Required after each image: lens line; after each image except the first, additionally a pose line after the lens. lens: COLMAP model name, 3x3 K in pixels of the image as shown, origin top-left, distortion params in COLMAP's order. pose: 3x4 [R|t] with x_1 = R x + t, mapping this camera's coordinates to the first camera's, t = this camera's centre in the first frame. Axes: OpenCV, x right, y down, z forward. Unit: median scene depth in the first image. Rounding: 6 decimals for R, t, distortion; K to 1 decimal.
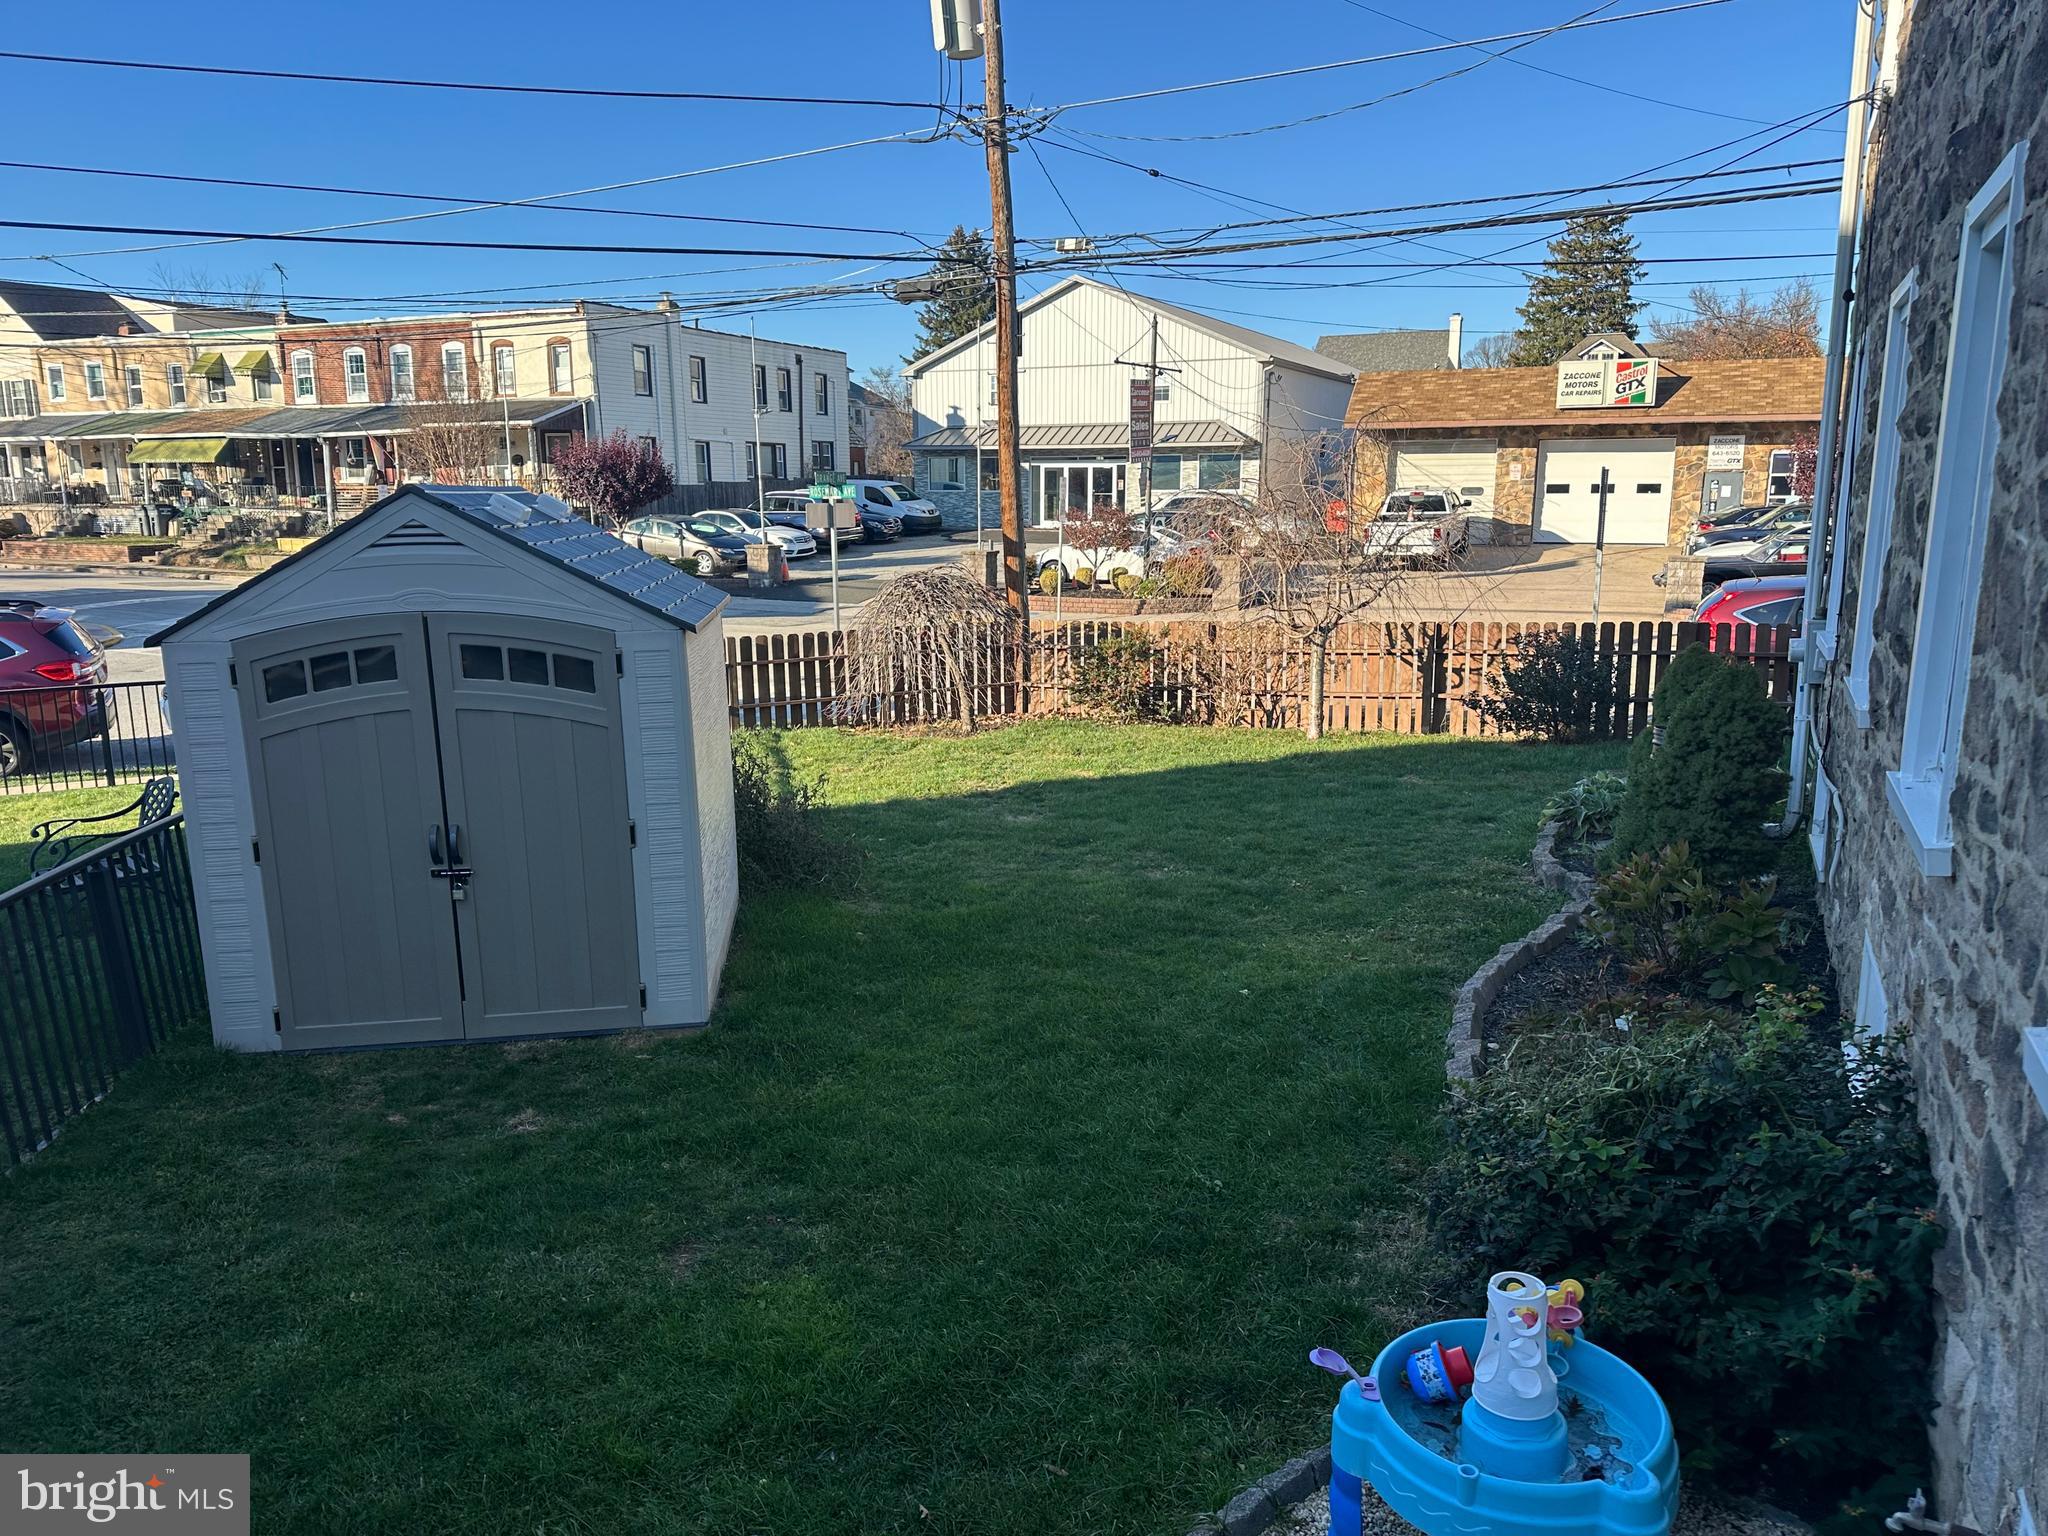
lens RADIAL K [[1420.4, 0, 1030.3], [0, 1420.4, 773.9], [0, 0, 1]] dist [0.045884, -0.055963]
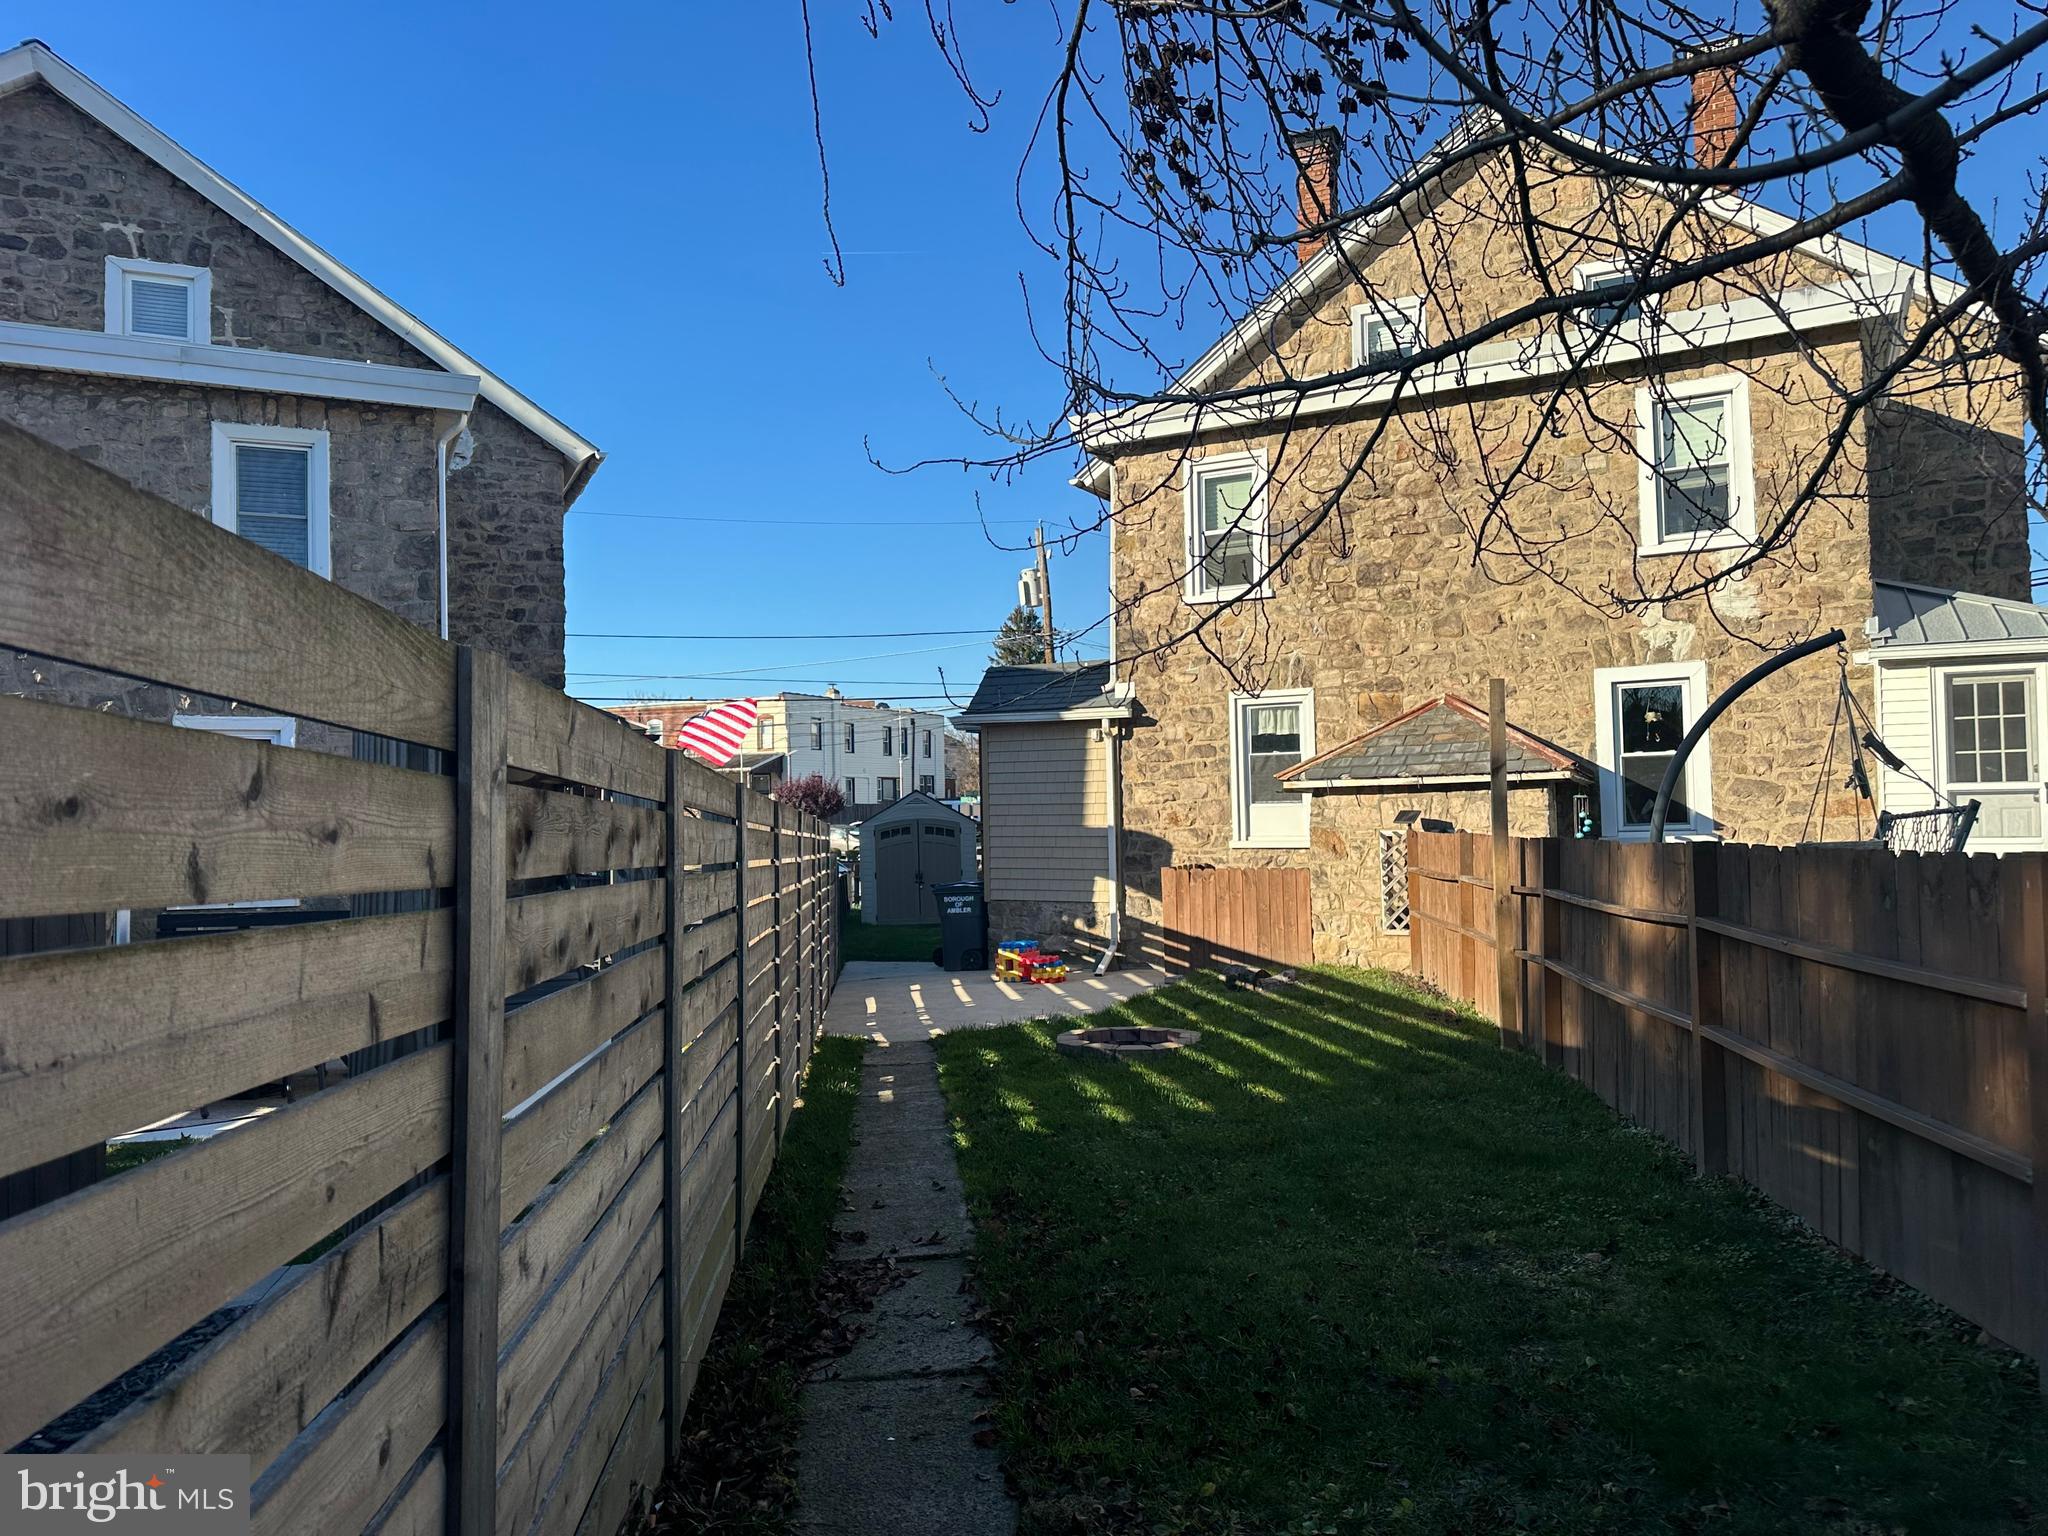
lens RADIAL K [[1420.4, 0, 1023.6], [0, 1420.4, 772.5], [0, 0, 1]] dist [0.045884, -0.055963]
pose [[0.998931, -0.020547, -0.041406, 0.010546], [0.010637, 0.973913, -0.226671, 0.107337], [0.044984, 0.225989, 0.973091, -0.470002]]
